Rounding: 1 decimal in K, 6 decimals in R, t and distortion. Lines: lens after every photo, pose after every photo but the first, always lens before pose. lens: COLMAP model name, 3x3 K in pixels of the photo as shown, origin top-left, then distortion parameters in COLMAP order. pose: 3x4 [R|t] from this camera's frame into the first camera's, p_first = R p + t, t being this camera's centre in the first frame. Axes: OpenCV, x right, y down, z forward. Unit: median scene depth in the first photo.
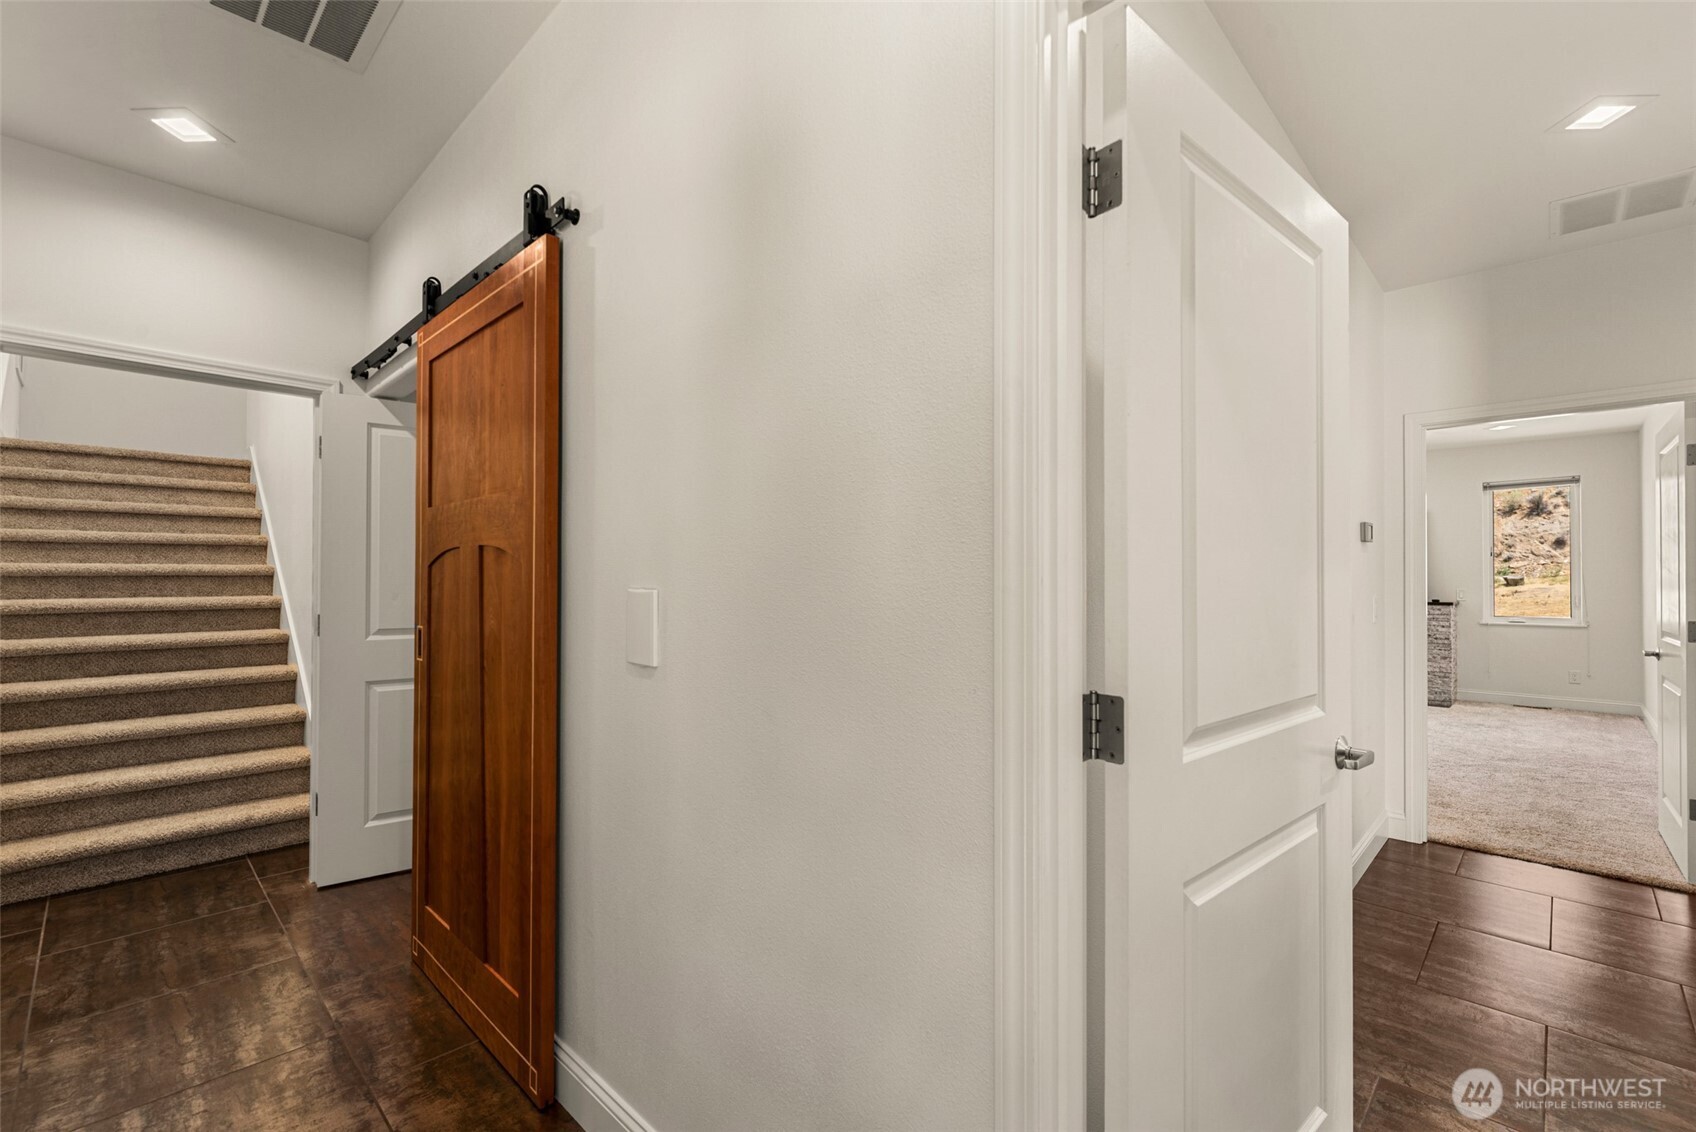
lens RADIAL K [[747.4, 0, 852.8], [0, 747.4, 570.2], [0, 0, 1]] dist [0.001295, -0.000228]
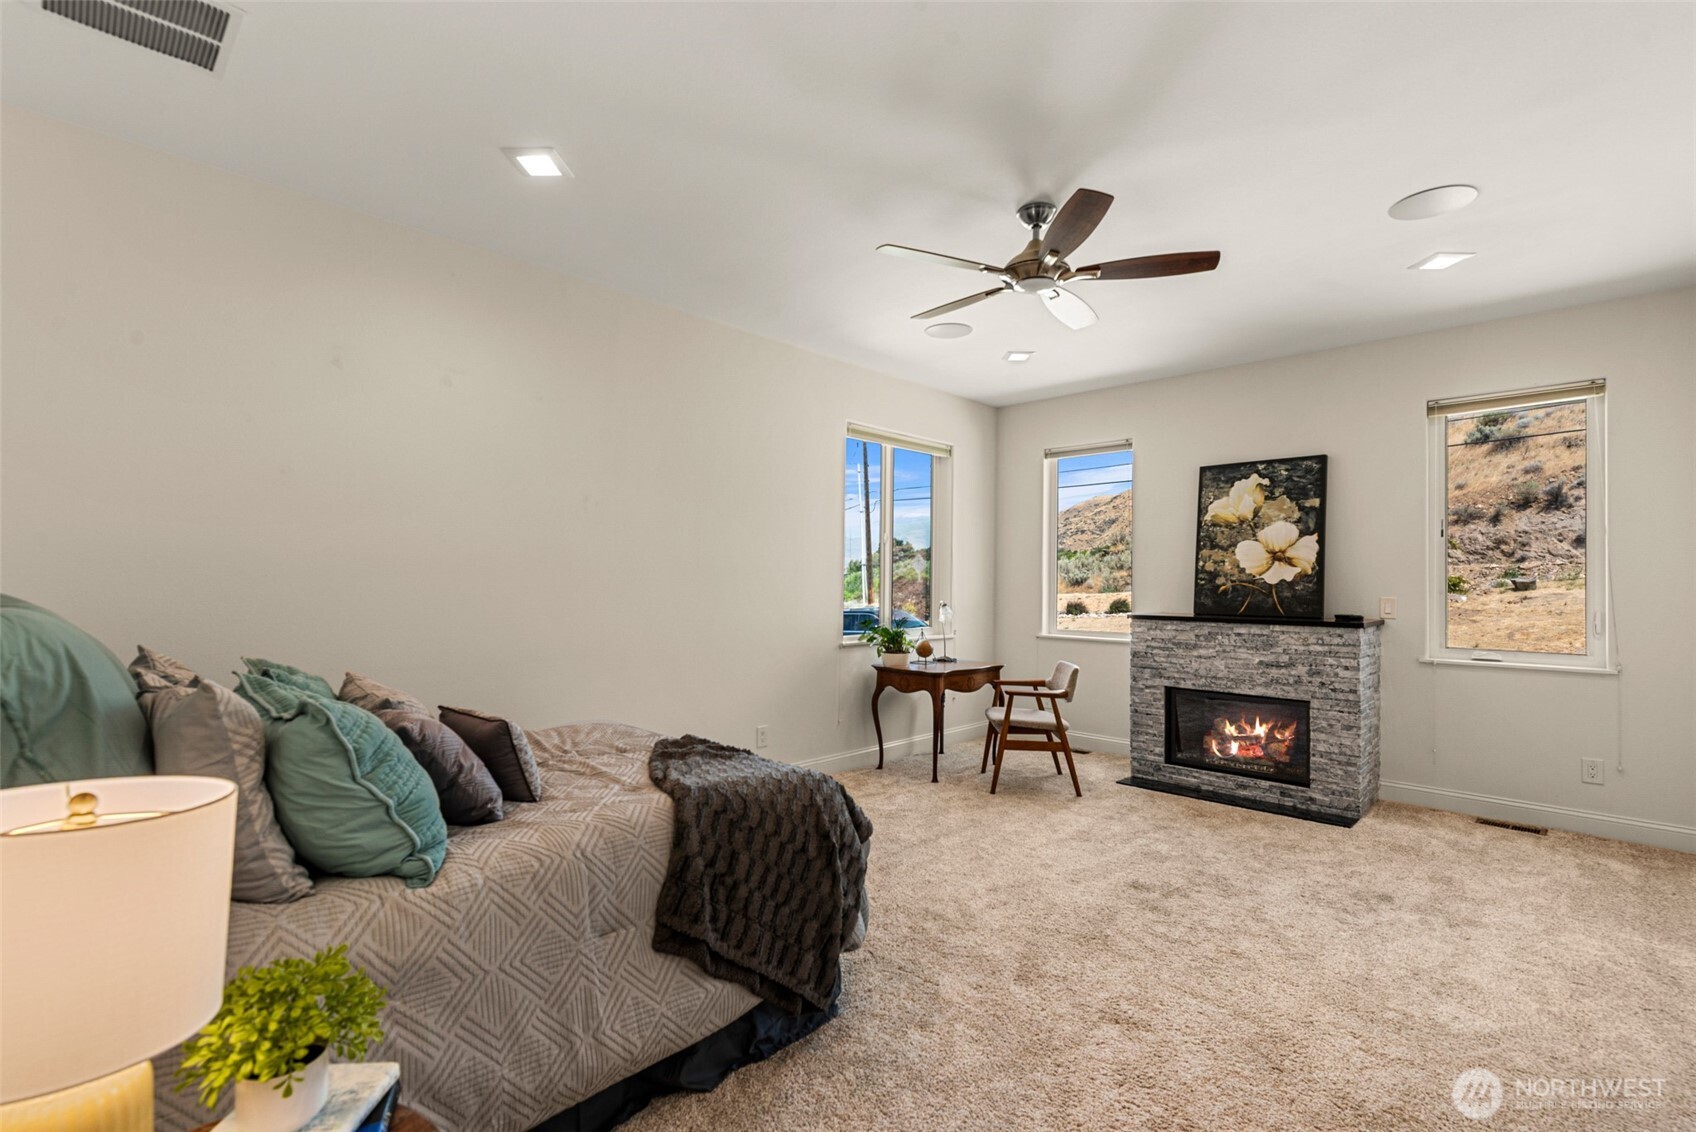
lens RADIAL K [[787.7, 0, 848.6], [0, 787.7, 572.1], [0, 0, 1]] dist [-0.003458, 0.001166]
pose [[0.999968, 0.005742, 0.005559, 0.141226], [-0.005757, 0.999980, 0.002664, 0.002671], [-0.005544, -0.002696, 0.999981, 0.145294]]
